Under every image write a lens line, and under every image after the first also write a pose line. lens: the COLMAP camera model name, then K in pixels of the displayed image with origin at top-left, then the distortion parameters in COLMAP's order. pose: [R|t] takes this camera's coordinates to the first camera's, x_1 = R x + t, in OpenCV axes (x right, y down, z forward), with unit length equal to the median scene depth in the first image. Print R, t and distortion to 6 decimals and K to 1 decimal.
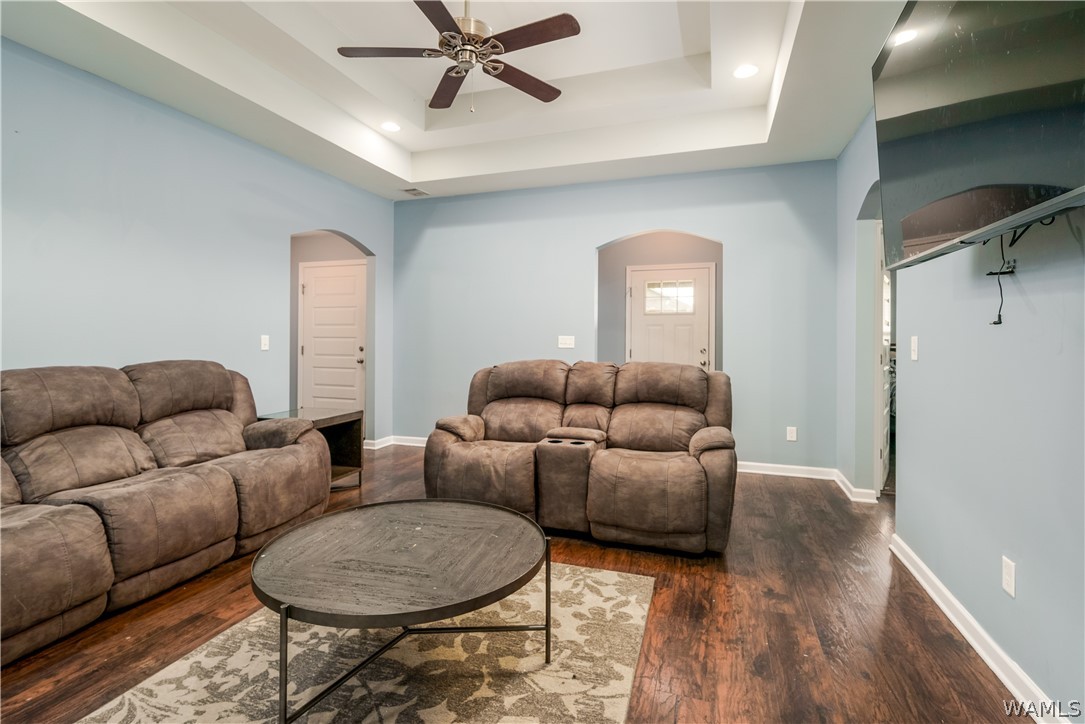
lens RADIAL K [[506.1, 0, 537.4], [0, 506.1, 346.4], [0, 0, 1]] dist [0.011140, 0.001224]
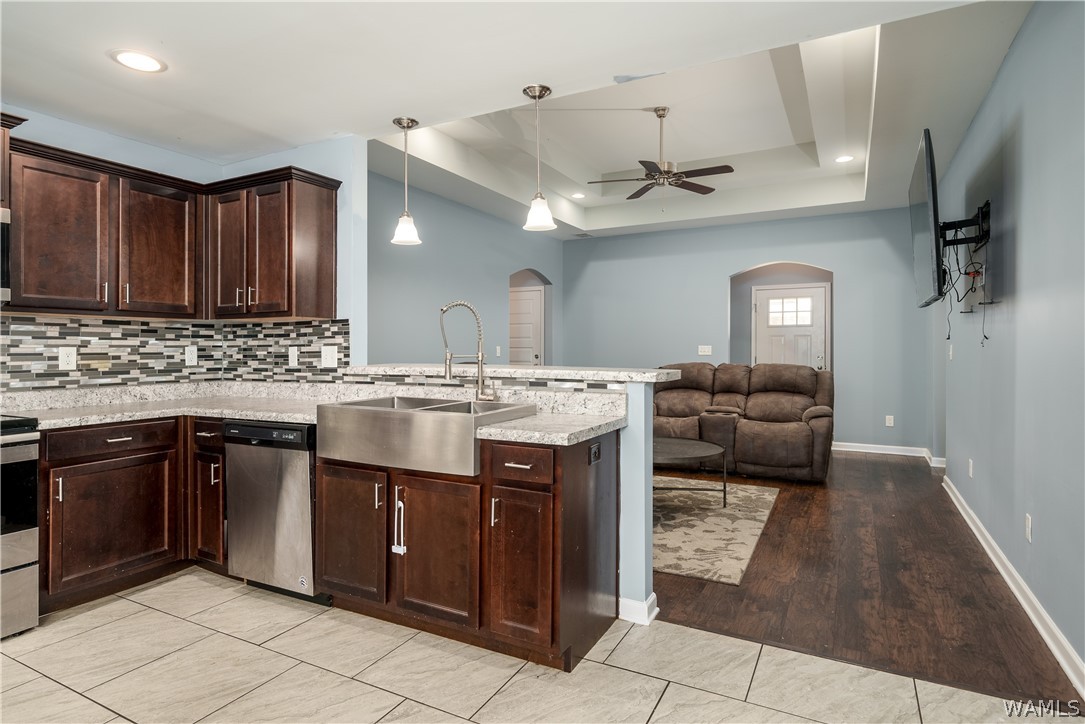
lens RADIAL K [[574.7, 0, 547.1], [0, 574.7, 358.4], [0, 0, 1]] dist [-0.003535, 0.000394]
pose [[0.988838, -0.003528, -0.148954, -0.205483], [0.003799, 0.999992, 0.001534, 0.014110], [0.148948, -0.002083, 0.988843, -0.834885]]
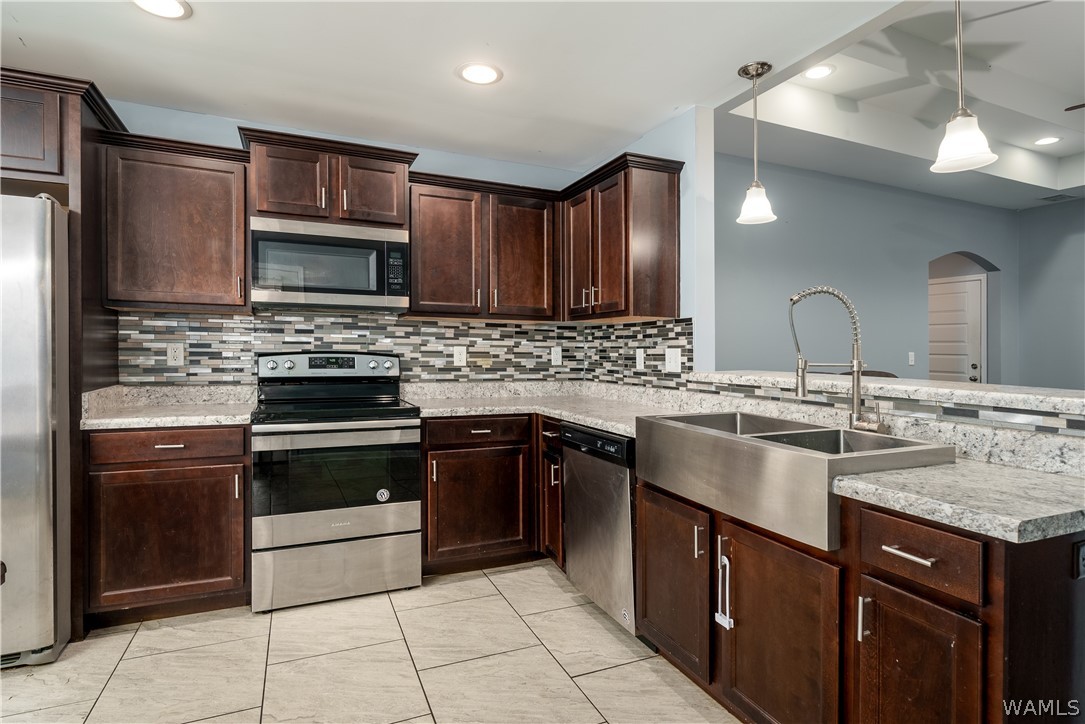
lens RADIAL K [[555.4, 0, 543.2], [0, 555.4, 338.4], [0, 0, 1]] dist [0.000488, 0.000256]
pose [[0.673054, -0.009291, -0.739535, -0.221309], [-0.022876, 0.999181, -0.033373, 0.011071], [0.739240, 0.039380, 0.672290, -0.657434]]
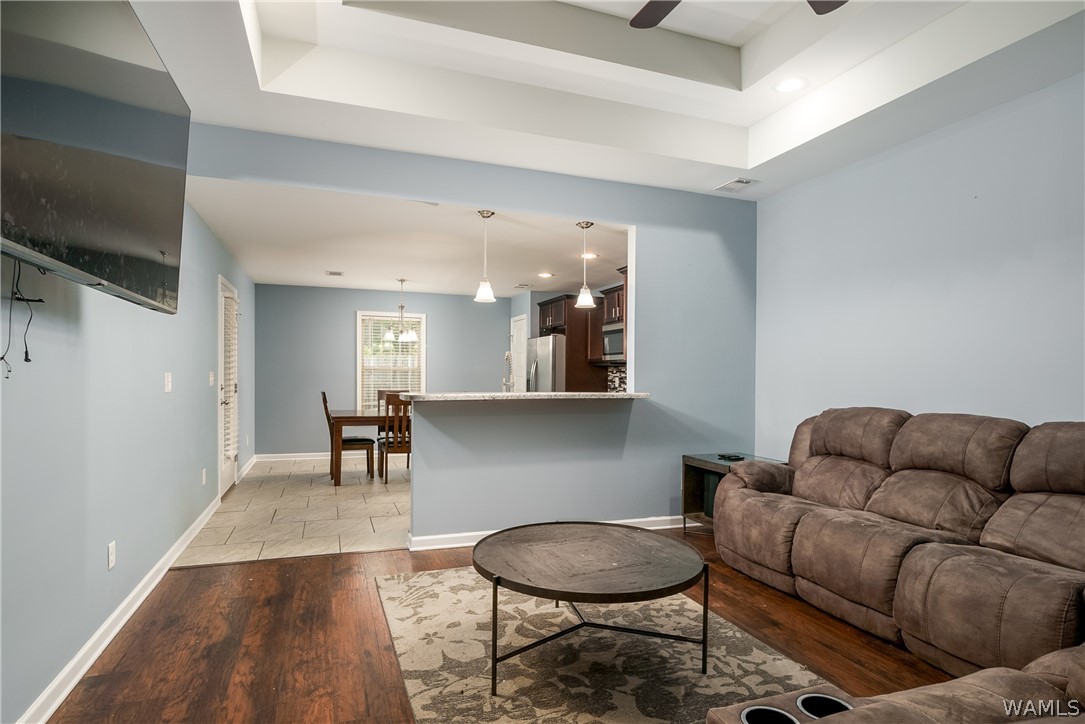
lens RADIAL K [[584.7, 0, 527.9], [0, 584.7, 386.4], [0, 0, 1]] dist [-0.010049, 0.003410]
pose [[-0.785810, -0.000210, -0.618468, 0.428982], [-0.025811, 0.999140, 0.032457, -0.029092], [0.617929, 0.041468, -0.785139, 1.191667]]
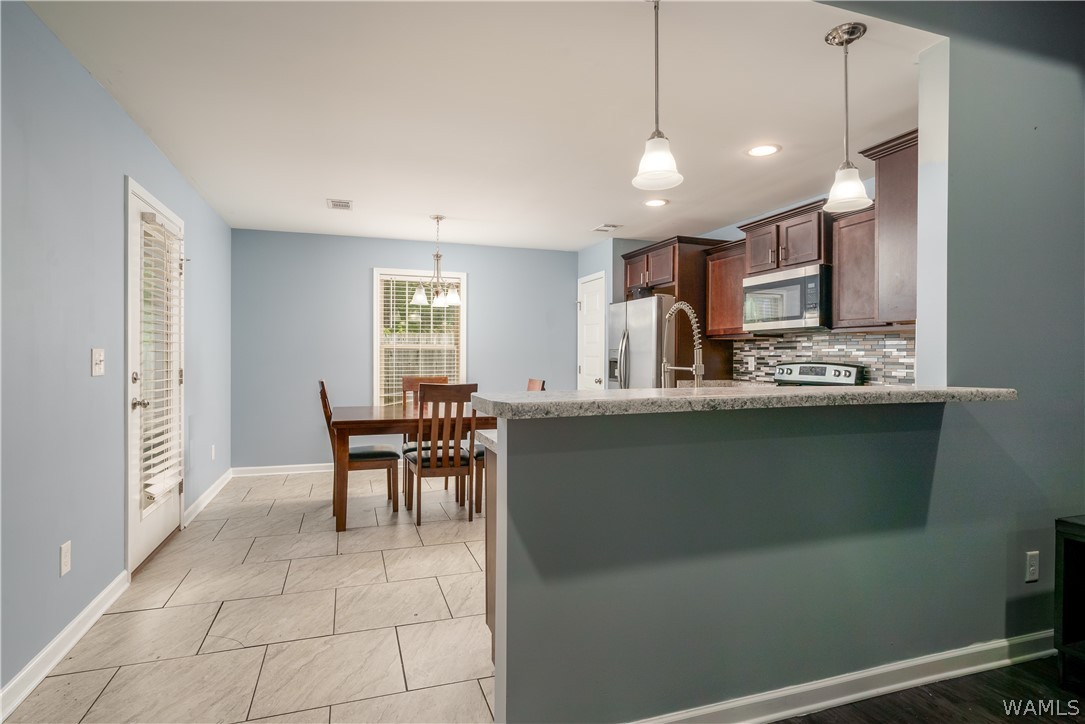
lens RADIAL K [[584.7, 0, 536.8], [0, 584.7, 352.4], [0, 0, 1]] dist [-0.010049, 0.003410]
pose [[-0.794292, -0.011329, -0.607430, 0.182926], [-0.019970, 0.999773, 0.007466, -0.012957], [0.607208, 0.018061, -0.794338, 0.588973]]
